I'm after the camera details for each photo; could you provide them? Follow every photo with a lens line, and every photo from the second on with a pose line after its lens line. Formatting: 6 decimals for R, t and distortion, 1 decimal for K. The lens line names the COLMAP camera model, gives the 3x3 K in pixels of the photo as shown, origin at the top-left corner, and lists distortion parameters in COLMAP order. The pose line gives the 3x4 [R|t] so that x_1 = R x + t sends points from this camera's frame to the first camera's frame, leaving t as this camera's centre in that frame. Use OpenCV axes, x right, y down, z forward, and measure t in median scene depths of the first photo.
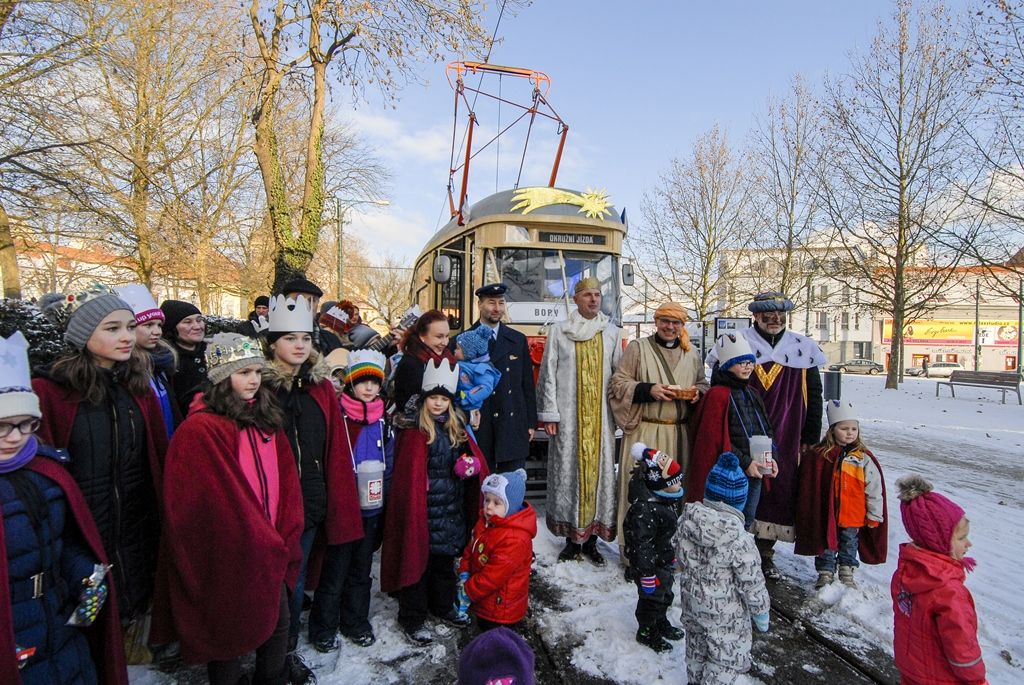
lens RADIAL K [[557.2, 0, 509.3], [0, 557.2, 349.9], [0, 0, 1]] dist [0.055634, -0.060001]
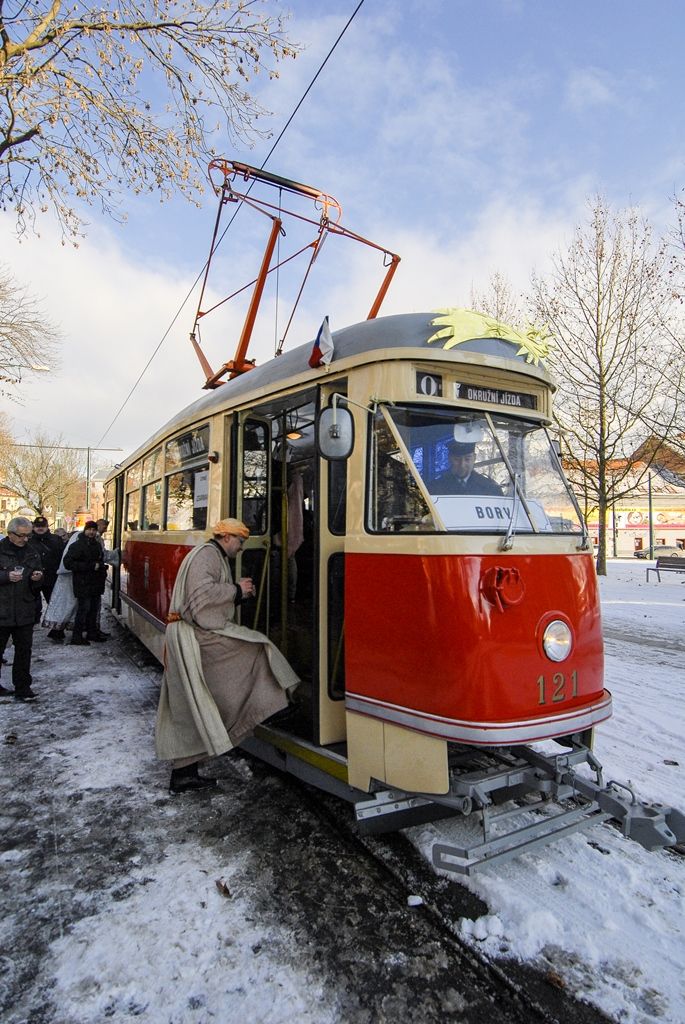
lens RADIAL K [[557.2, 0, 345.5], [0, 557.2, 504.2], [0, 0, 1]] dist [0.055634, -0.060001]
pose [[0.953650, -0.002729, 0.300905, -0.150515], [0.020032, 0.998317, -0.054431, -0.026373], [-0.300250, 0.057936, 0.952099, 0.269134]]
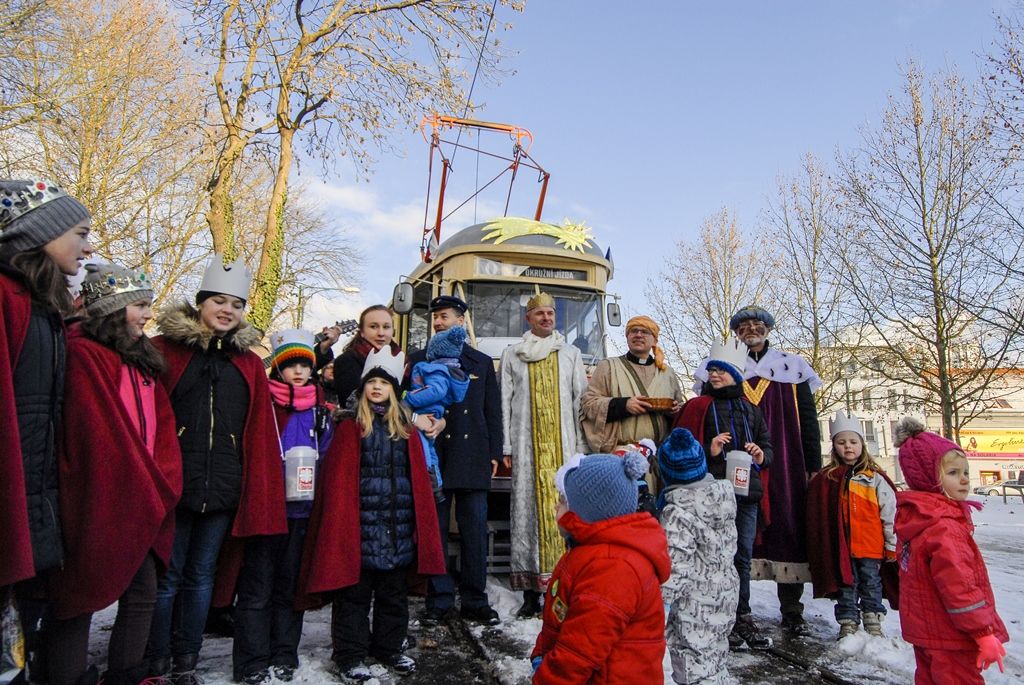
lens RADIAL K [[663.1, 0, 512.0], [0, 663.1, 342.5], [0, 0, 1]] dist [0.070757, -0.073295]
pose [[0.999855, 0.000993, 0.017020, 0.019640], [0.002403, 0.980123, -0.198374, 0.075334], [-0.016878, 0.198386, 0.979979, -0.019532]]
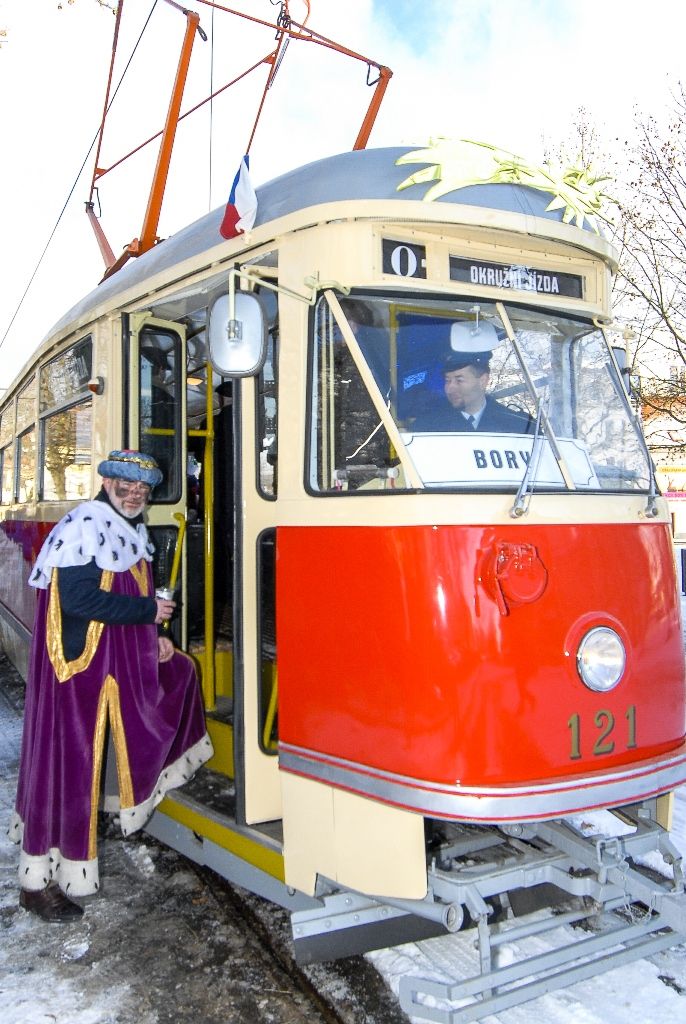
lens RADIAL K [[833.3, 0, 341.9], [0, 833.3, 485.5], [0, 0, 1]] dist [0.068272, -0.086529]
pose [[0.962266, -0.022086, 0.271212, -0.109598], [0.032676, 0.998867, -0.034590, -0.018759], [-0.270141, 0.042147, 0.961898, 0.273728]]
